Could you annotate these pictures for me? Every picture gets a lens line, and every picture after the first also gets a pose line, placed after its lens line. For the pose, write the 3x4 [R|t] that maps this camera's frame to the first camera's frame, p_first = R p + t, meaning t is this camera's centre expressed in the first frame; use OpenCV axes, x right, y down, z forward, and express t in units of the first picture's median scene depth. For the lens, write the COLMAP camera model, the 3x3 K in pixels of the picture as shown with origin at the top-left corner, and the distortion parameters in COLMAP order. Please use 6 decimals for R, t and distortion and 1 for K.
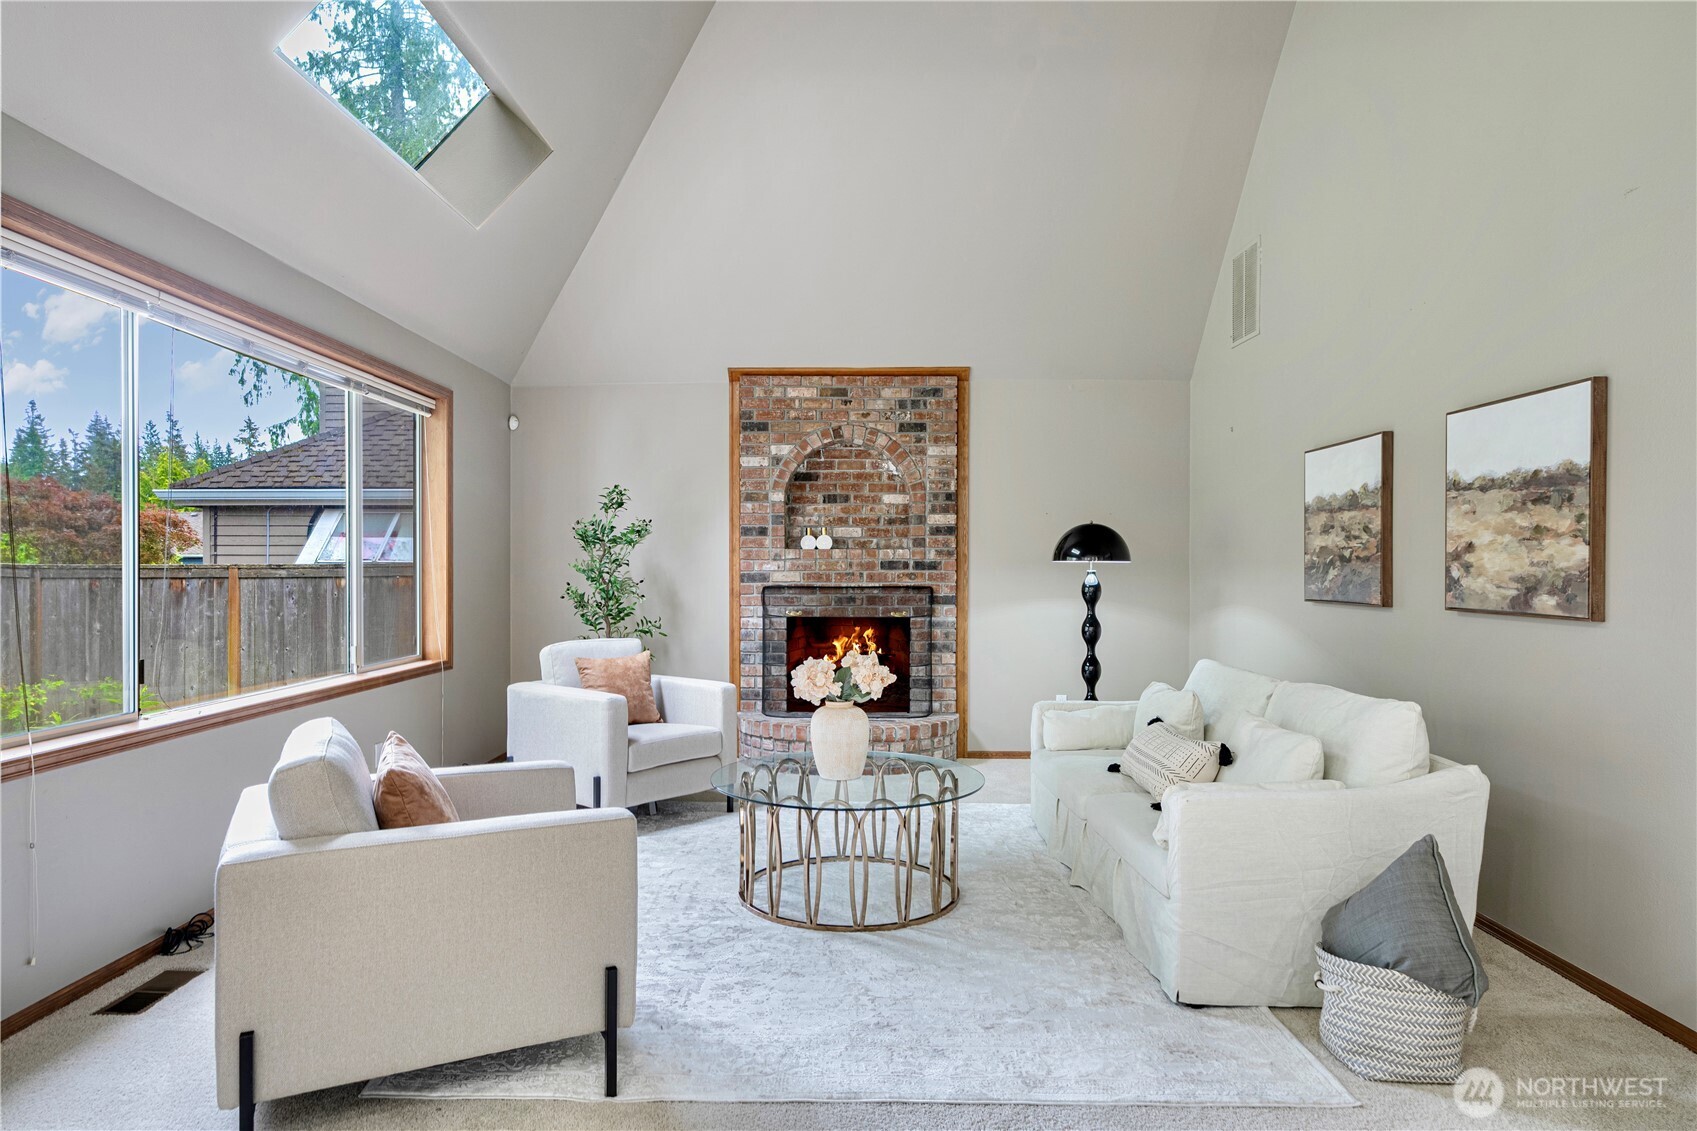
lens RADIAL K [[997.0, 0, 838.8], [0, 997.0, 573.0], [0, 0, 1]] dist [0.006217, -0.000304]
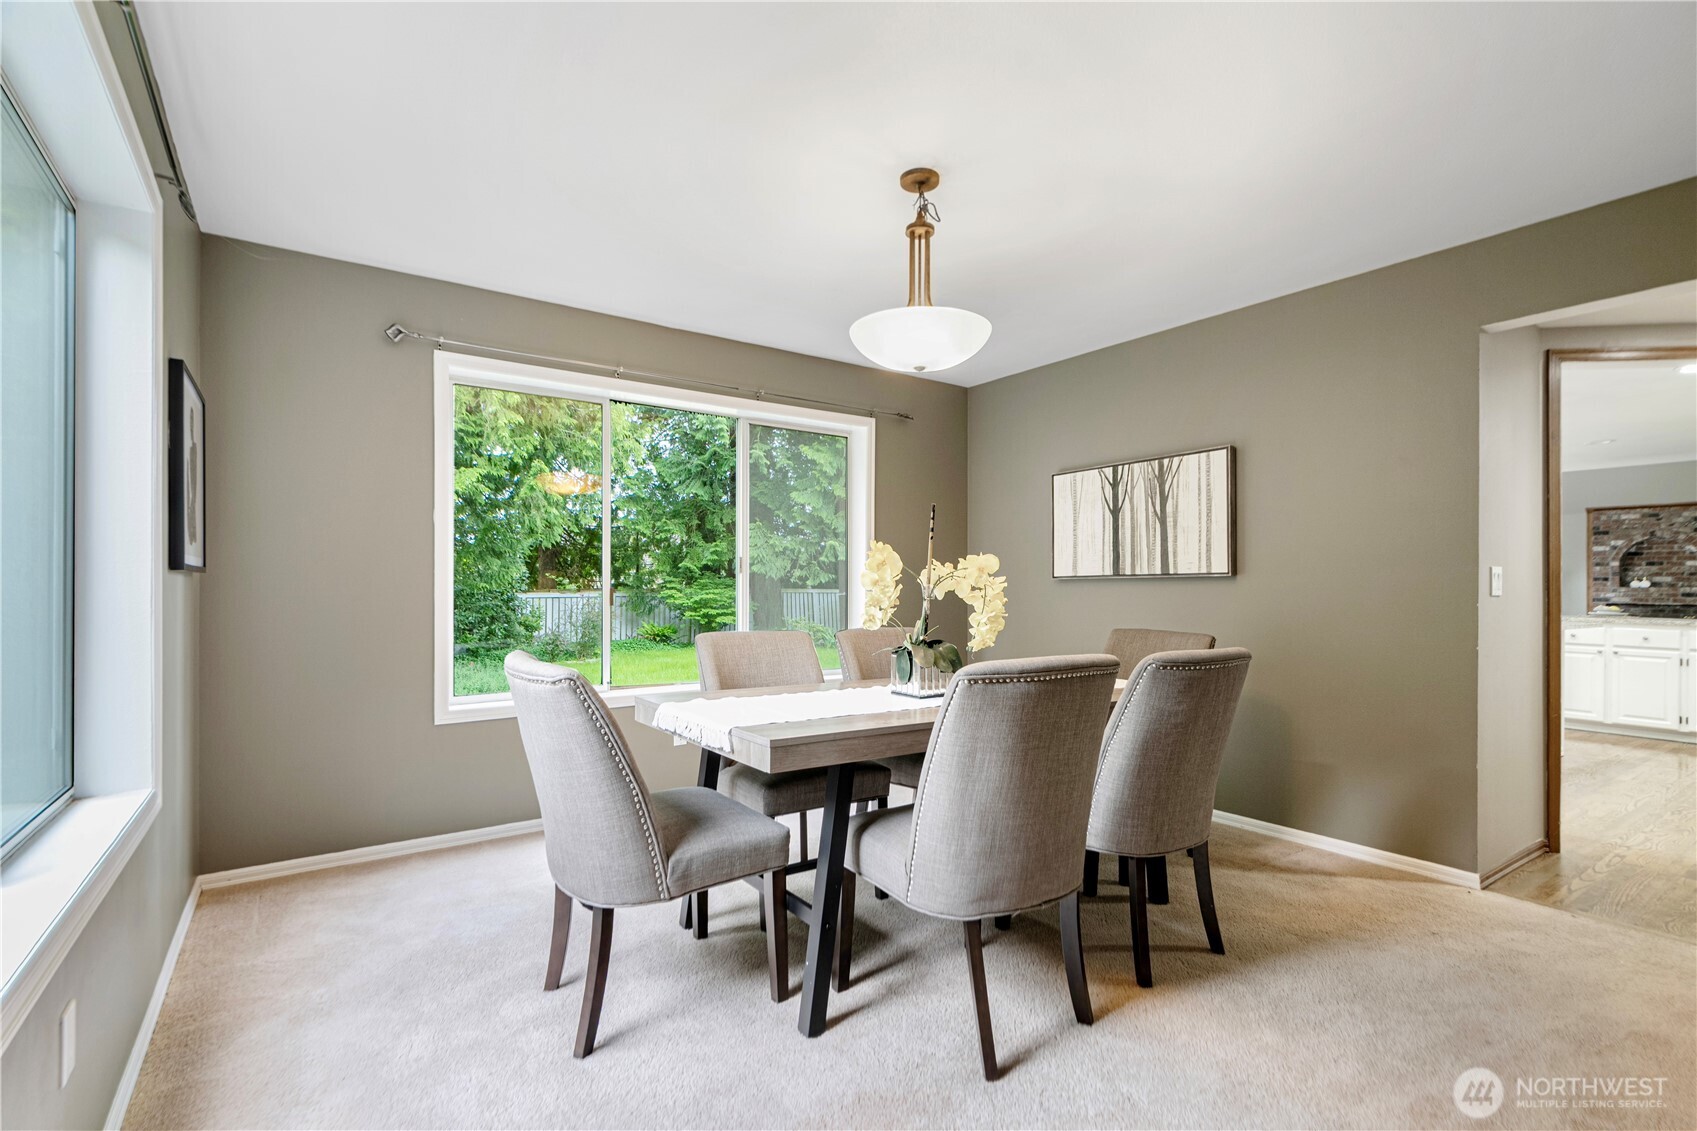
lens RADIAL K [[780.2, 0, 857.3], [0, 780.2, 576.5], [0, 0, 1]] dist [0.001753, 0.000007]
pose [[0.586352, -0.007578, -0.810021, 0.362063], [-0.013332, 0.999731, -0.019003, 0.008202], [0.809947, 0.021942, 0.586093, -1.407233]]
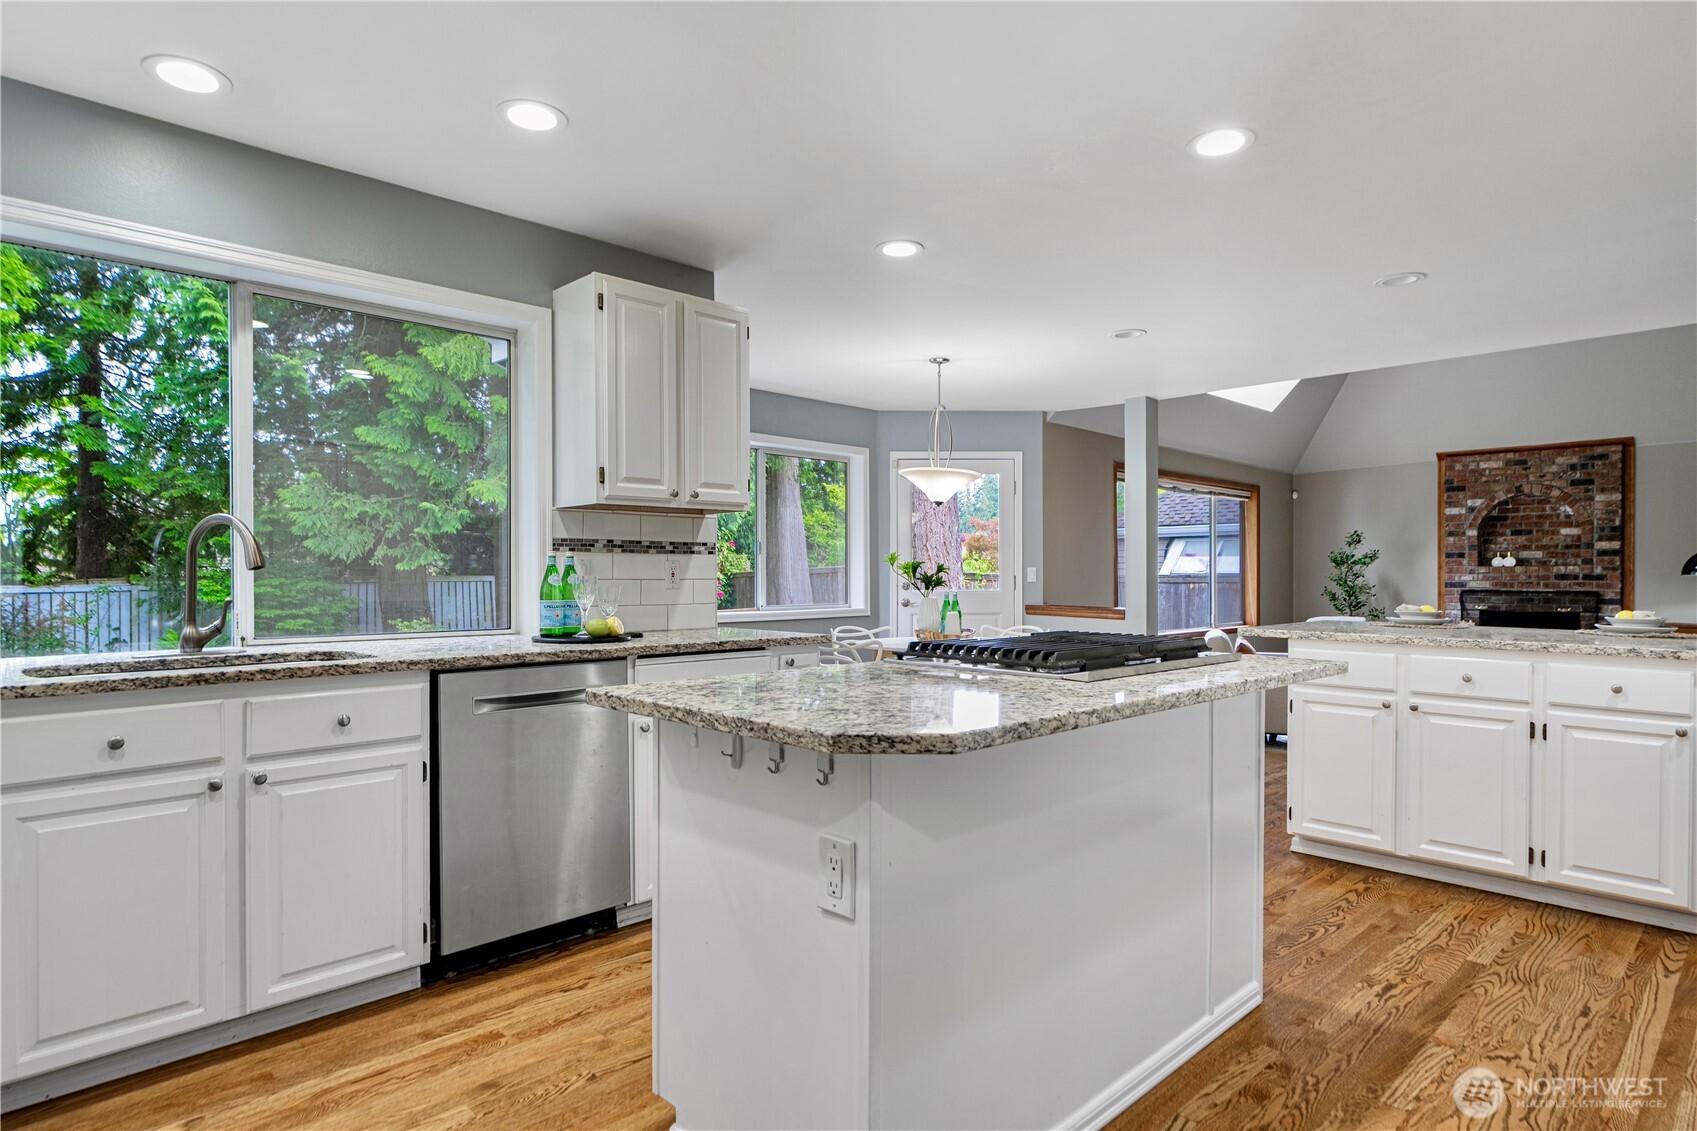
lens RADIAL K [[959.8, 0, 837.0], [0, 959.8, 564.0], [0, 0, 1]] dist [0.001211, 0.001188]
pose [[0.709840, -0.006690, -0.704331, 0.289420], [-0.004740, 0.999887, -0.014274, -0.001784], [0.704347, 0.013471, 0.709728, -0.760470]]
